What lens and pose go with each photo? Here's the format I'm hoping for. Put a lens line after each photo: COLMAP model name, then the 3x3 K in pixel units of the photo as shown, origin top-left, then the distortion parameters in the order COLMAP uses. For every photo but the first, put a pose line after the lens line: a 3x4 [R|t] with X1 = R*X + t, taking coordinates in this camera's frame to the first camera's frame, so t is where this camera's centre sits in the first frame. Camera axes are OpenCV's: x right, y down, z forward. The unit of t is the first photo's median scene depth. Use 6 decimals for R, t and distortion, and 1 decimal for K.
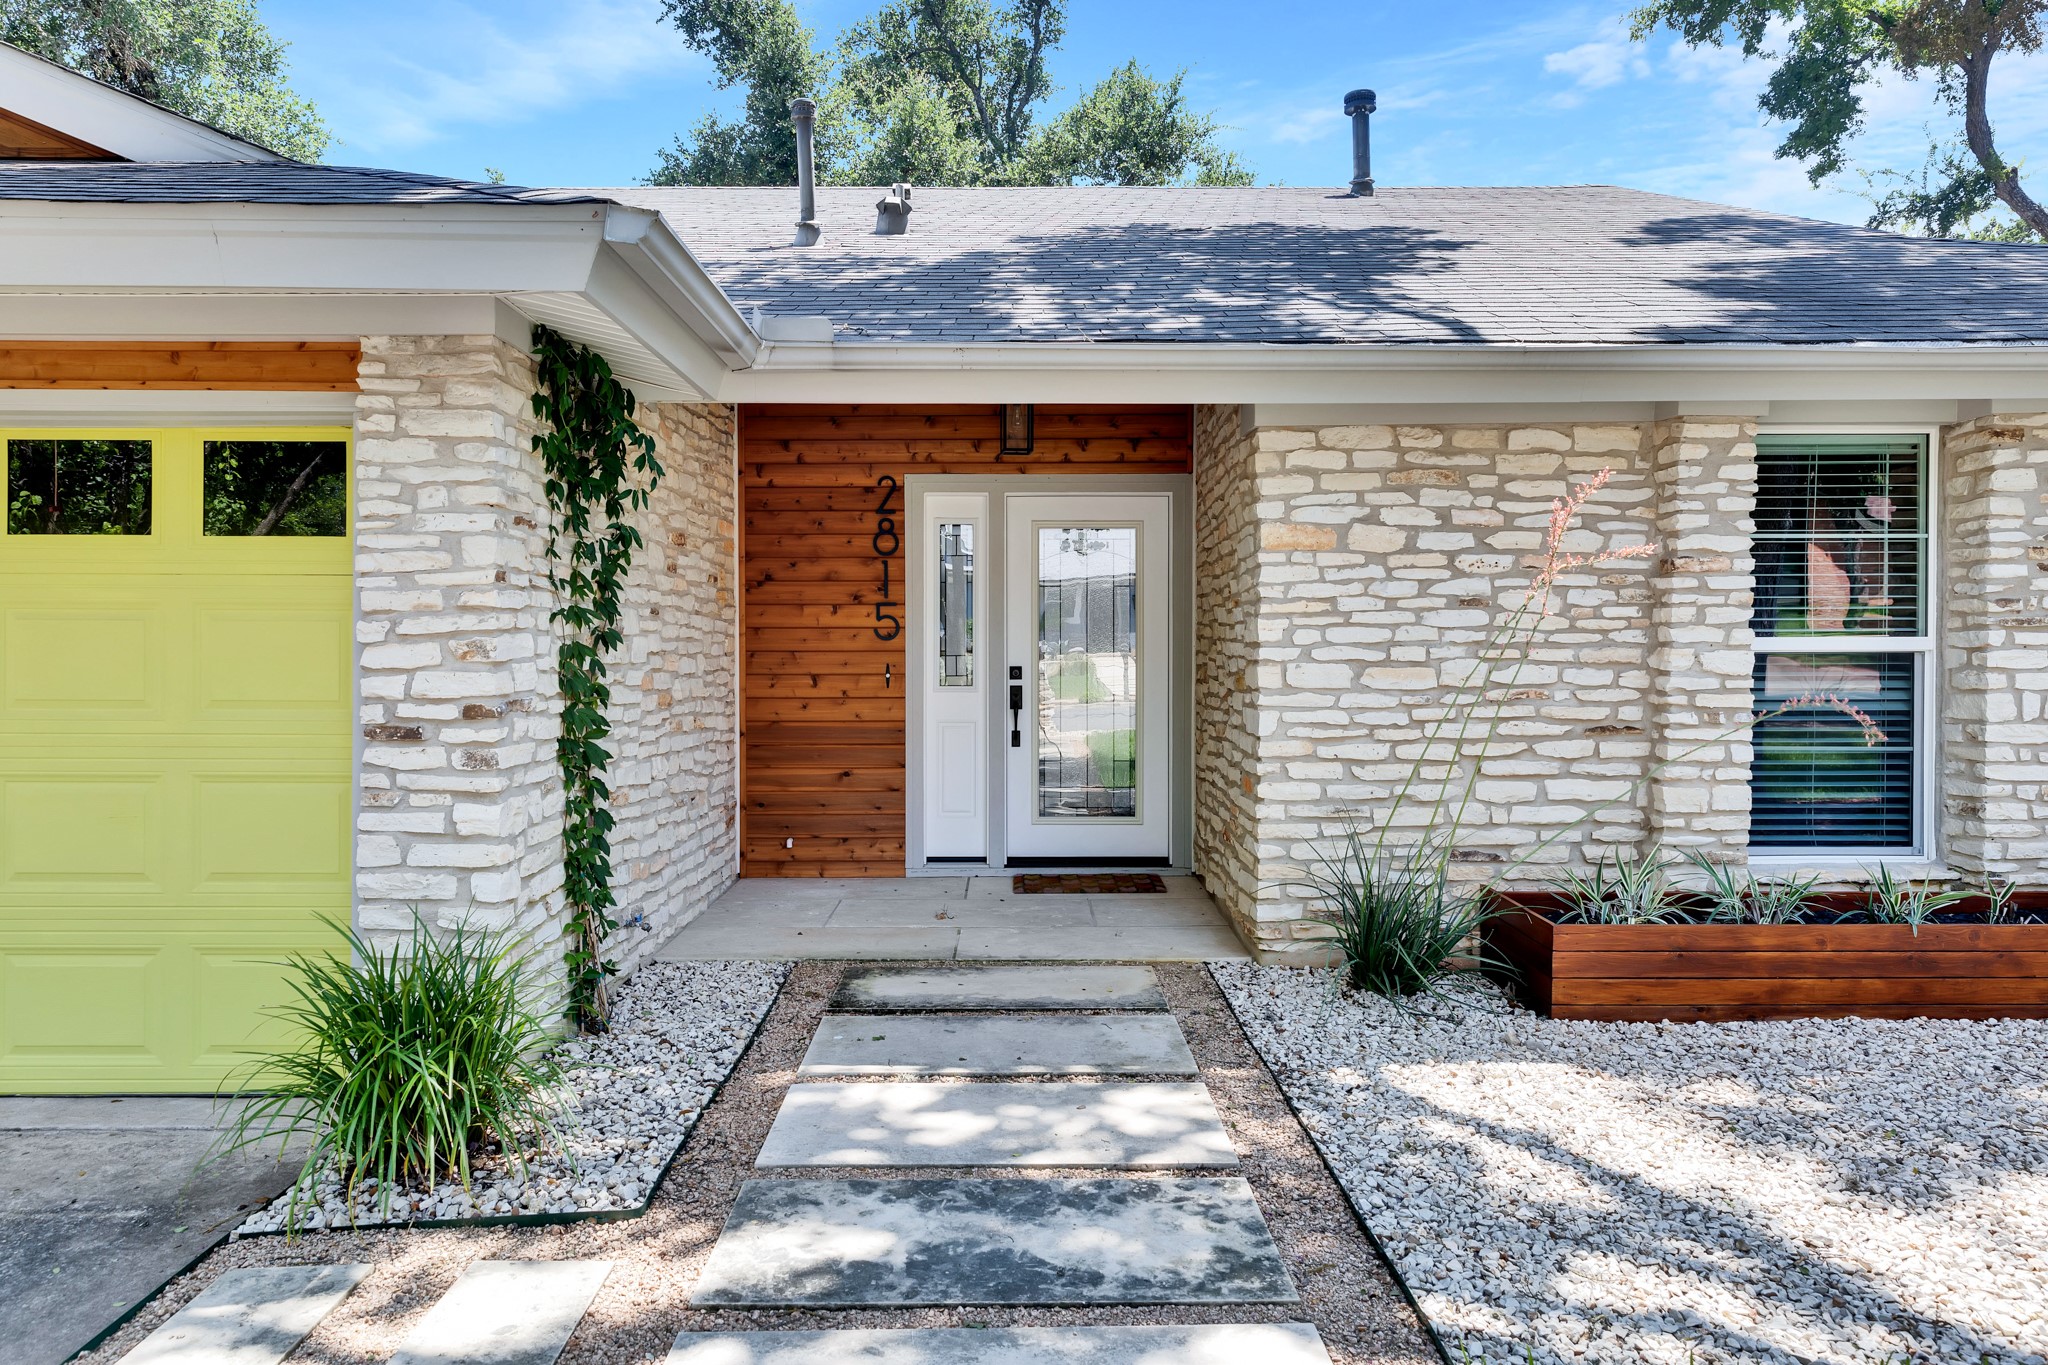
lens RADIAL K [[950.6, 0, 1019.2], [0, 950.6, 669.2], [0, 0, 1]] dist [0.004648, -0.000164]
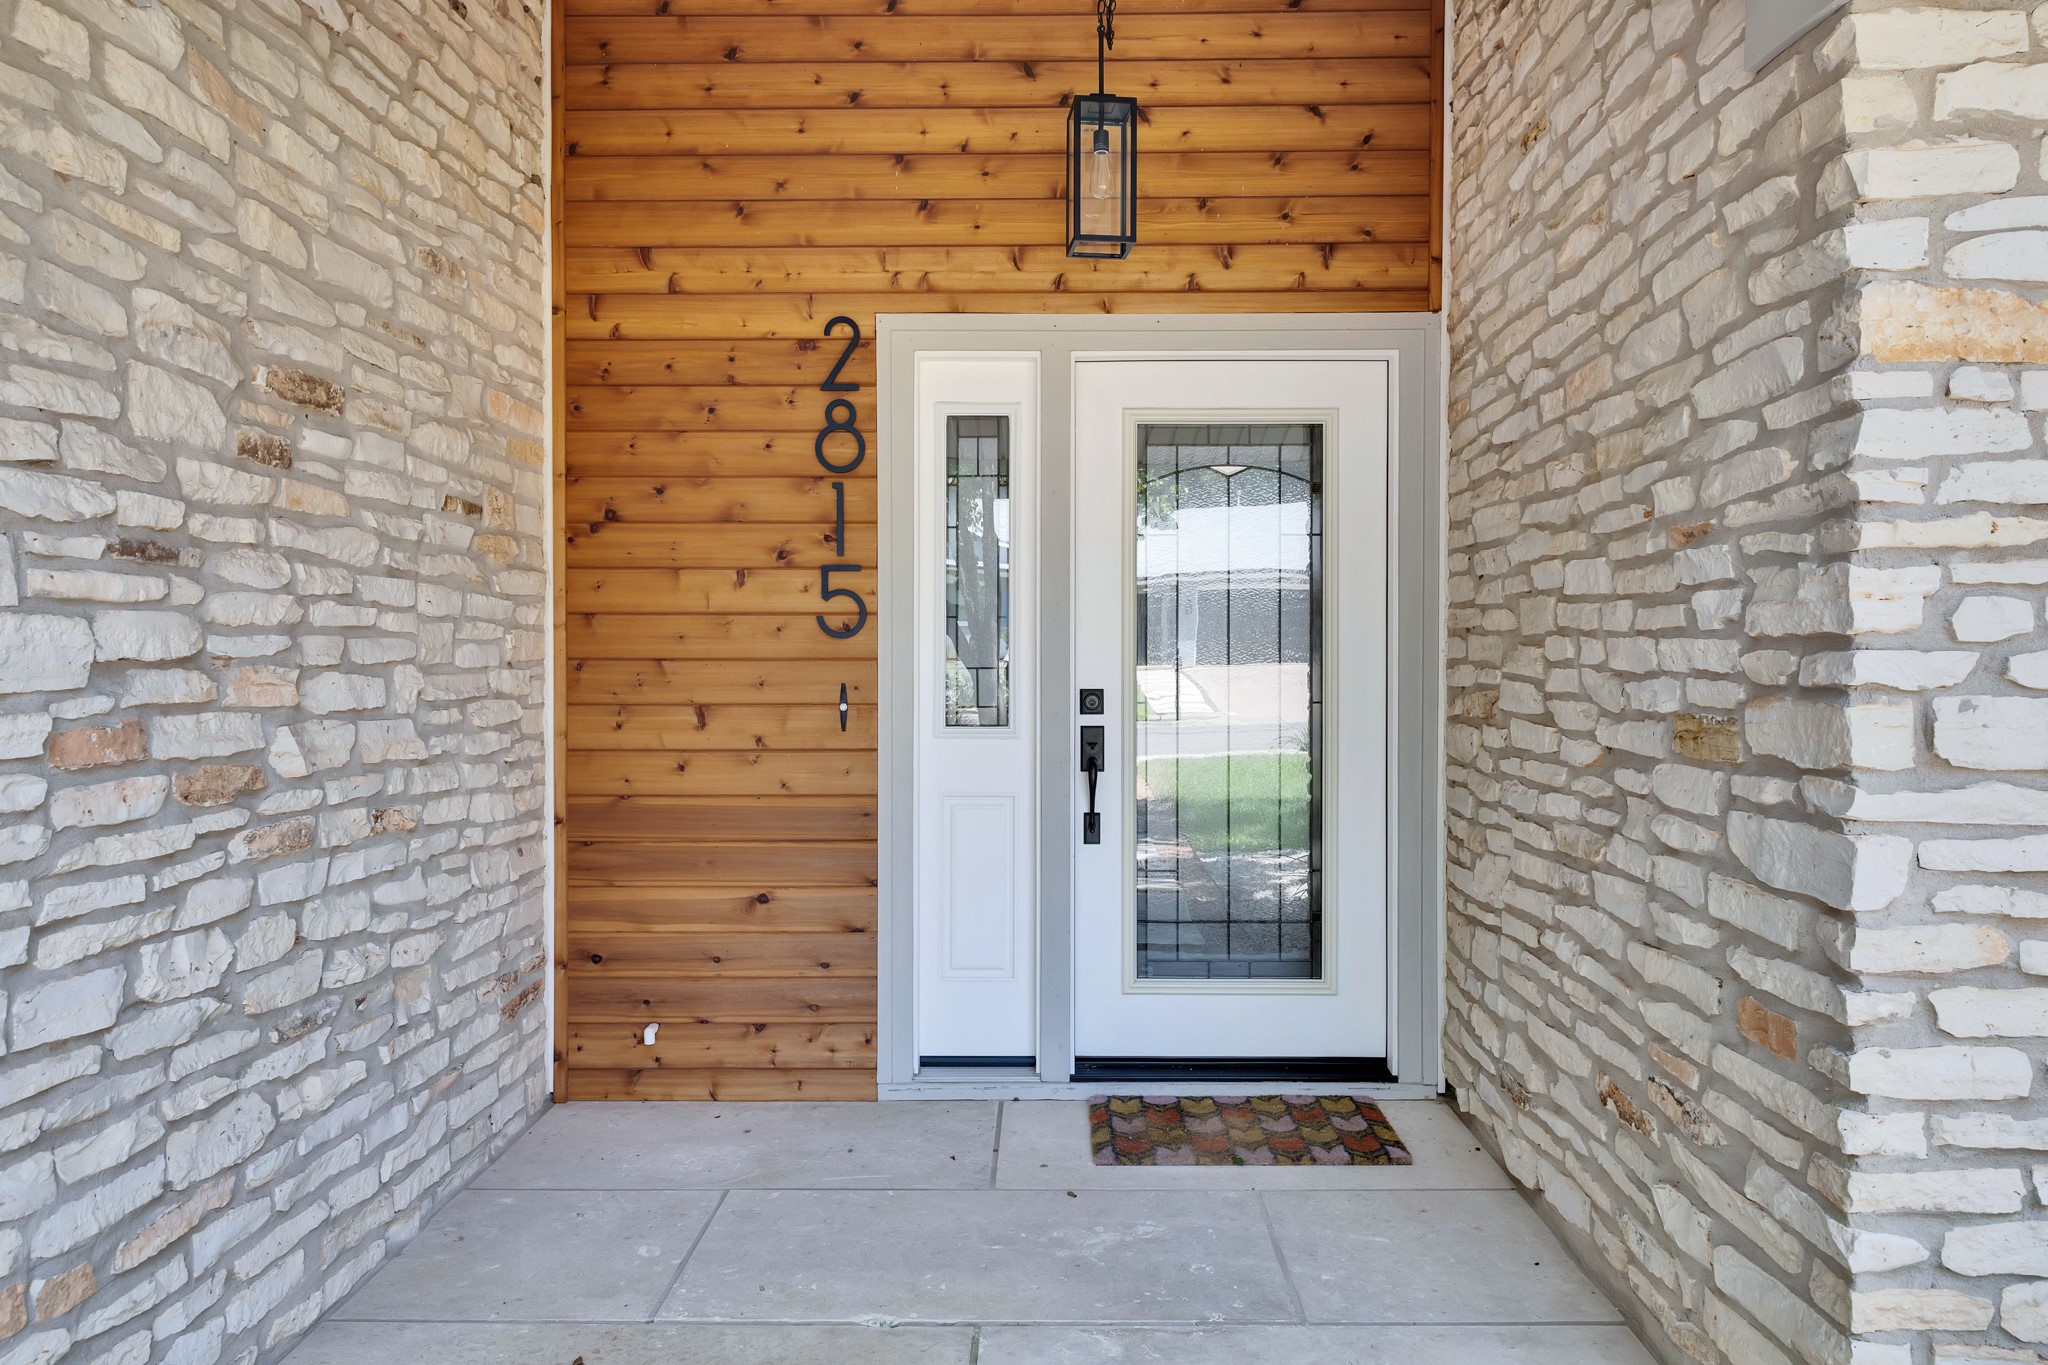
lens RADIAL K [[950.6, 0, 1033.0], [0, 950.6, 682.6], [0, 0, 1]] dist [0.004648, -0.000164]
pose [[0.999721, 0.002030, -0.023545, -0.024012], [-0.001914, 0.999986, 0.004973, -0.009226], [0.023555, -0.004927, 0.999710, 0.491104]]
